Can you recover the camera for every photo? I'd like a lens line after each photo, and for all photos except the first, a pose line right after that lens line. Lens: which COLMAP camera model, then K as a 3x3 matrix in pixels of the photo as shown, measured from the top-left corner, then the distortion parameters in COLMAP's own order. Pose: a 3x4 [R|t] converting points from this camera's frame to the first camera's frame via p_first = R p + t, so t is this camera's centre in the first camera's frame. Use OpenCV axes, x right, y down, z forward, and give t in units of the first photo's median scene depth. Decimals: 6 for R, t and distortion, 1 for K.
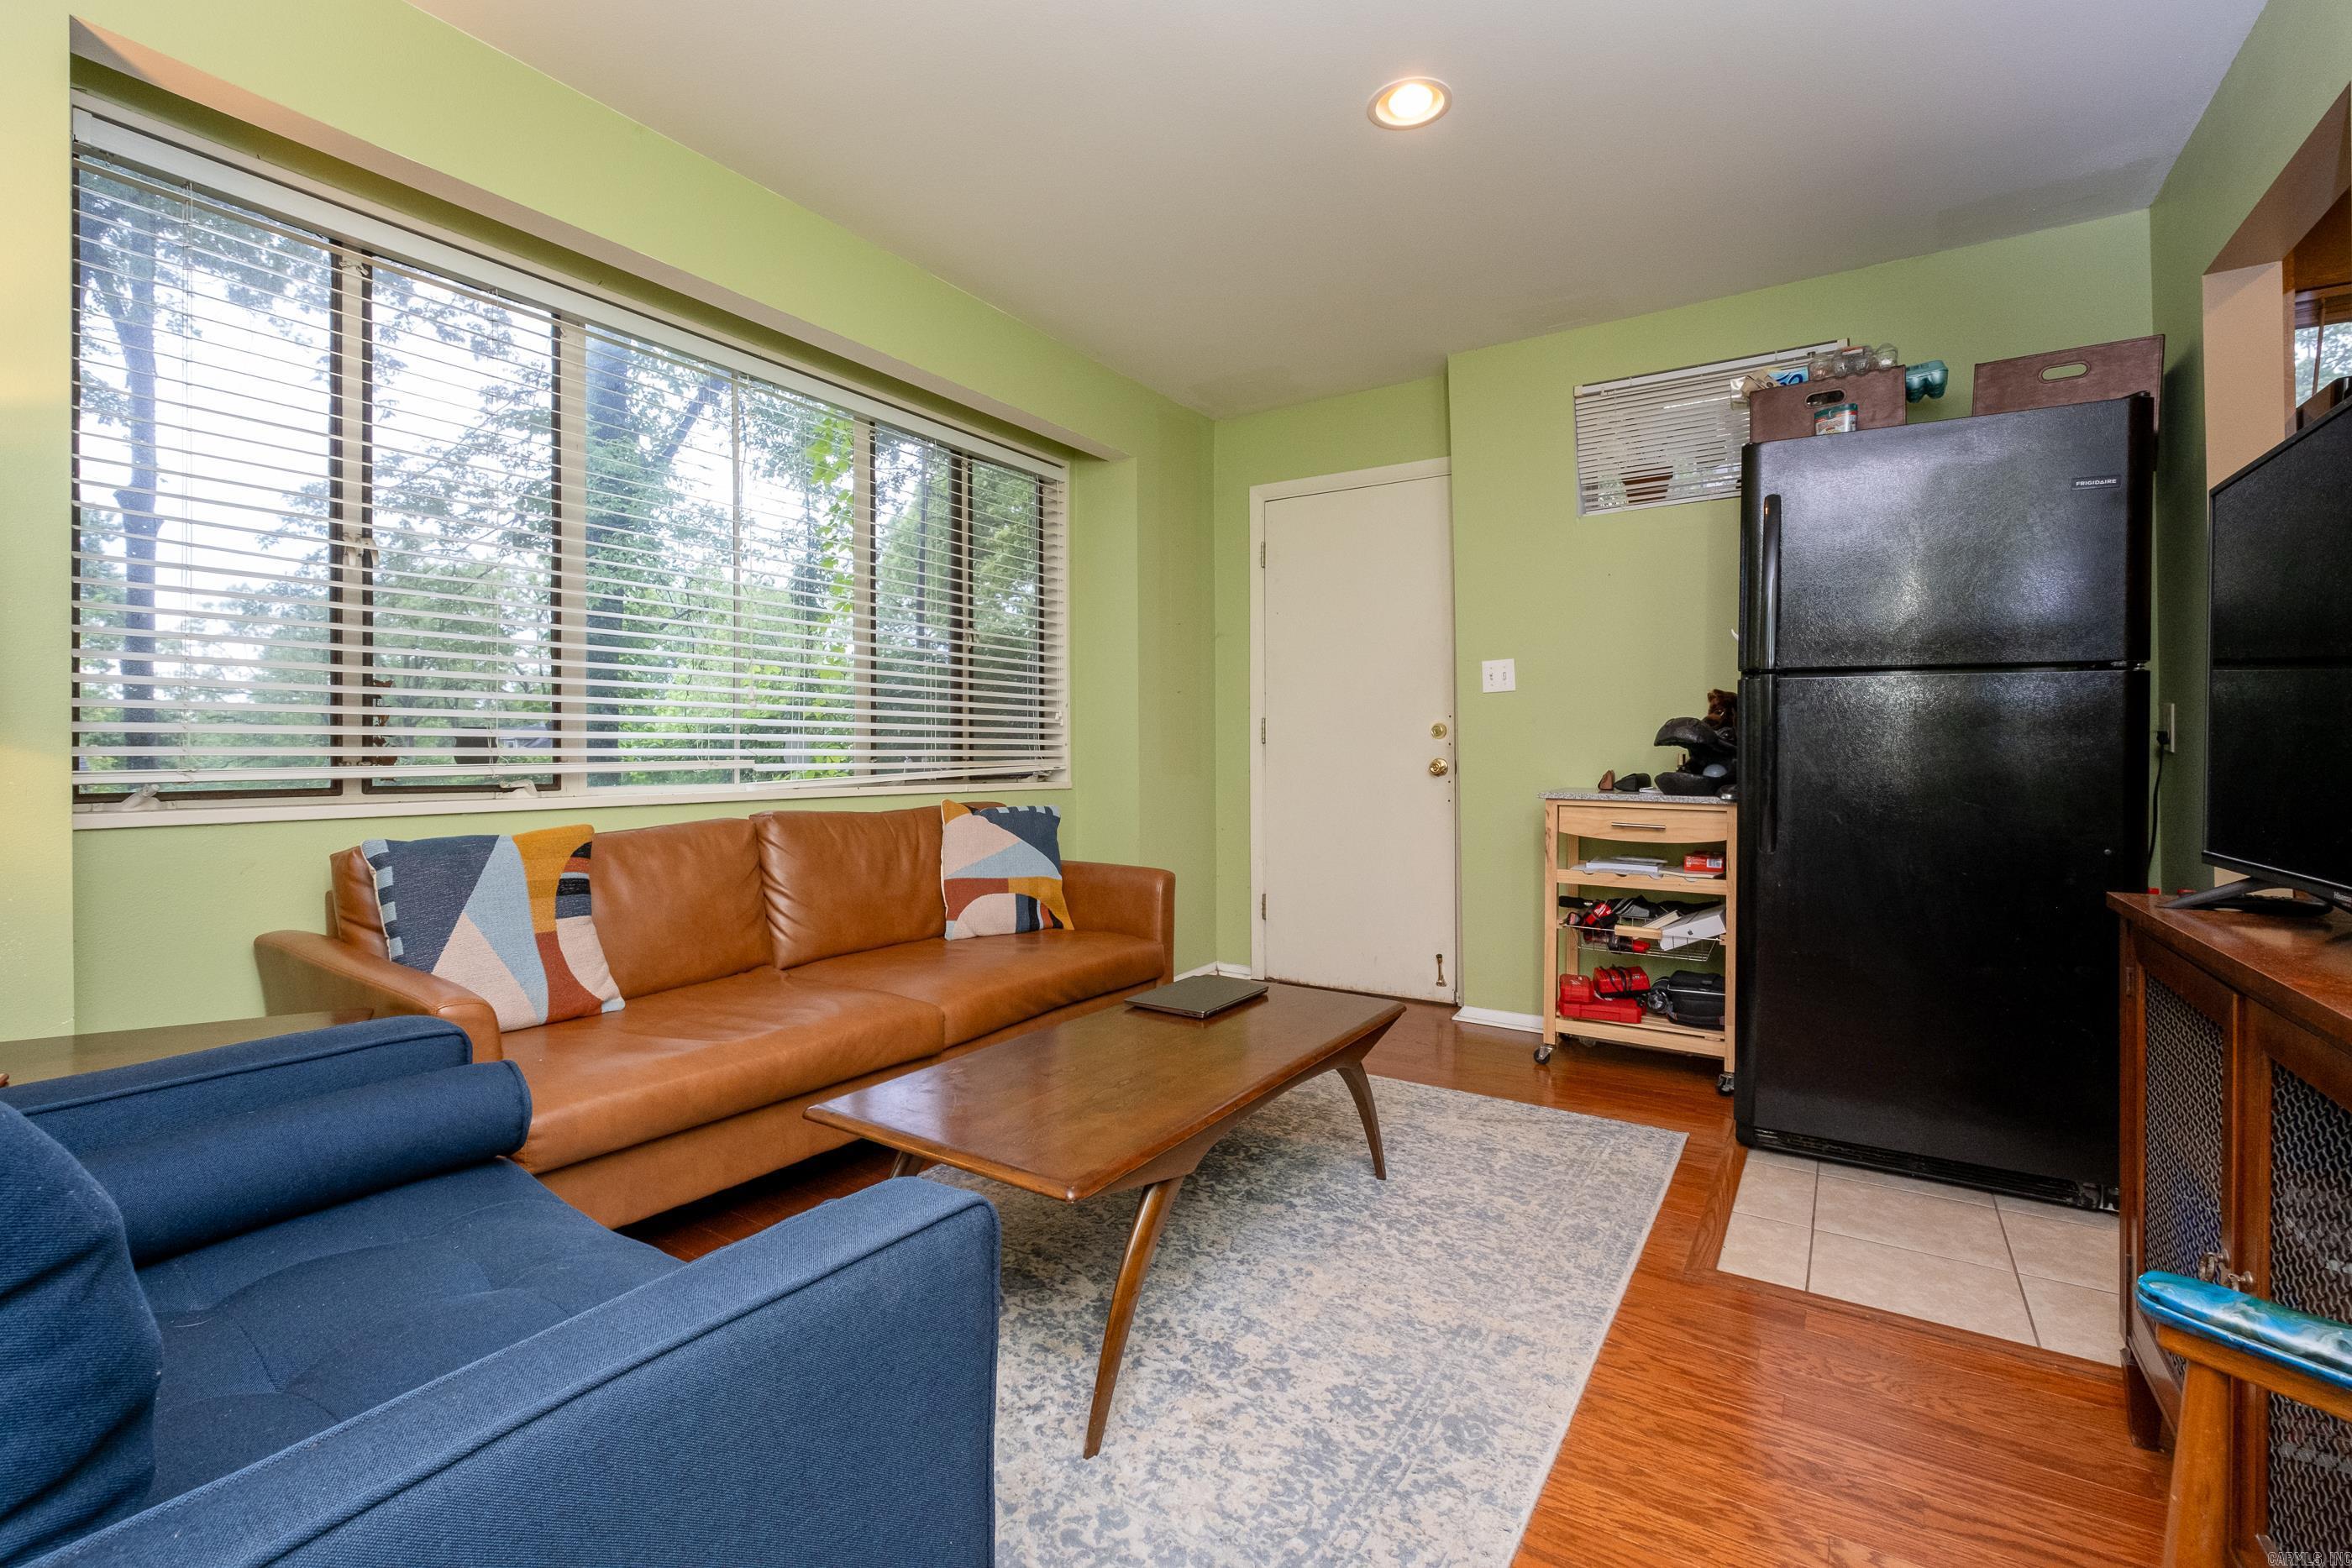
lens RADIAL K [[1052.2, 0, 1173.8], [0, 1052.2, 759.4], [0, 0, 1]] dist [-0.003978, 0.000238]
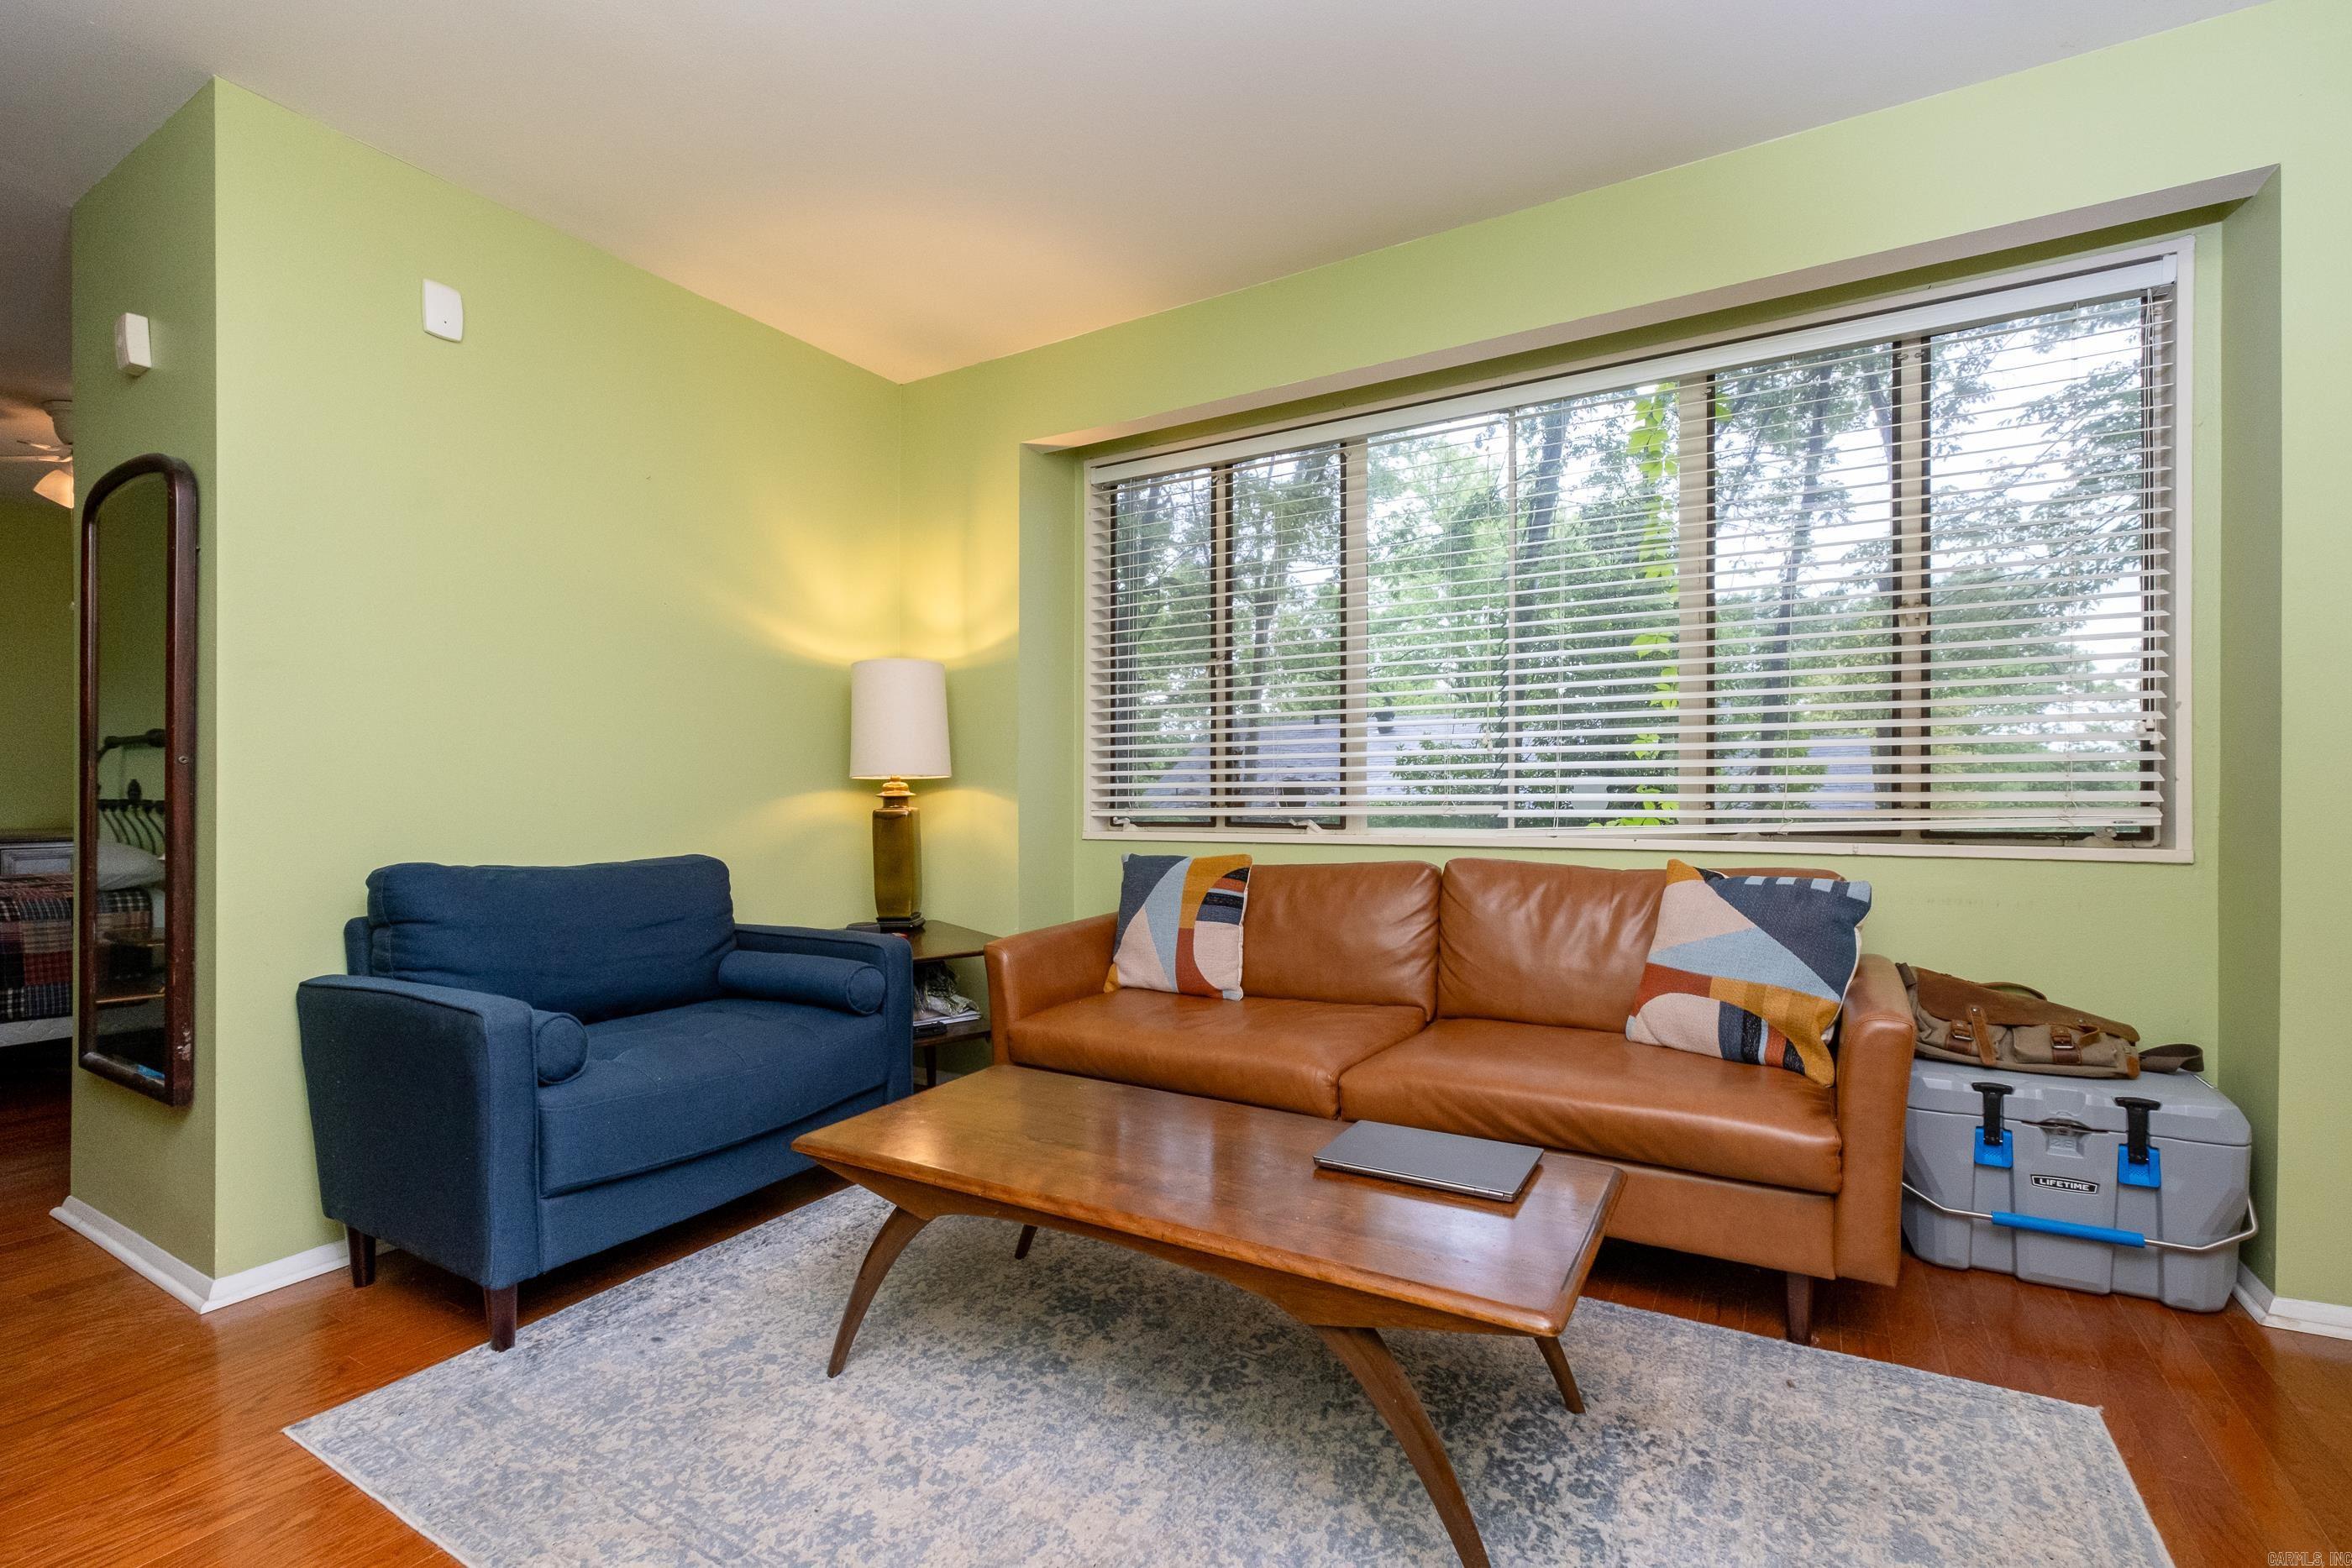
lens RADIAL K [[1052.2, 0, 1182.1], [0, 1052.2, 806.6], [0, 0, 1]] dist [-0.003978, 0.000238]
pose [[0.039637, 0.013031, -0.999129, 0.686889], [0.003668, 0.999906, 0.013187, -0.014538], [0.999207, -0.004188, 0.039585, 0.802678]]
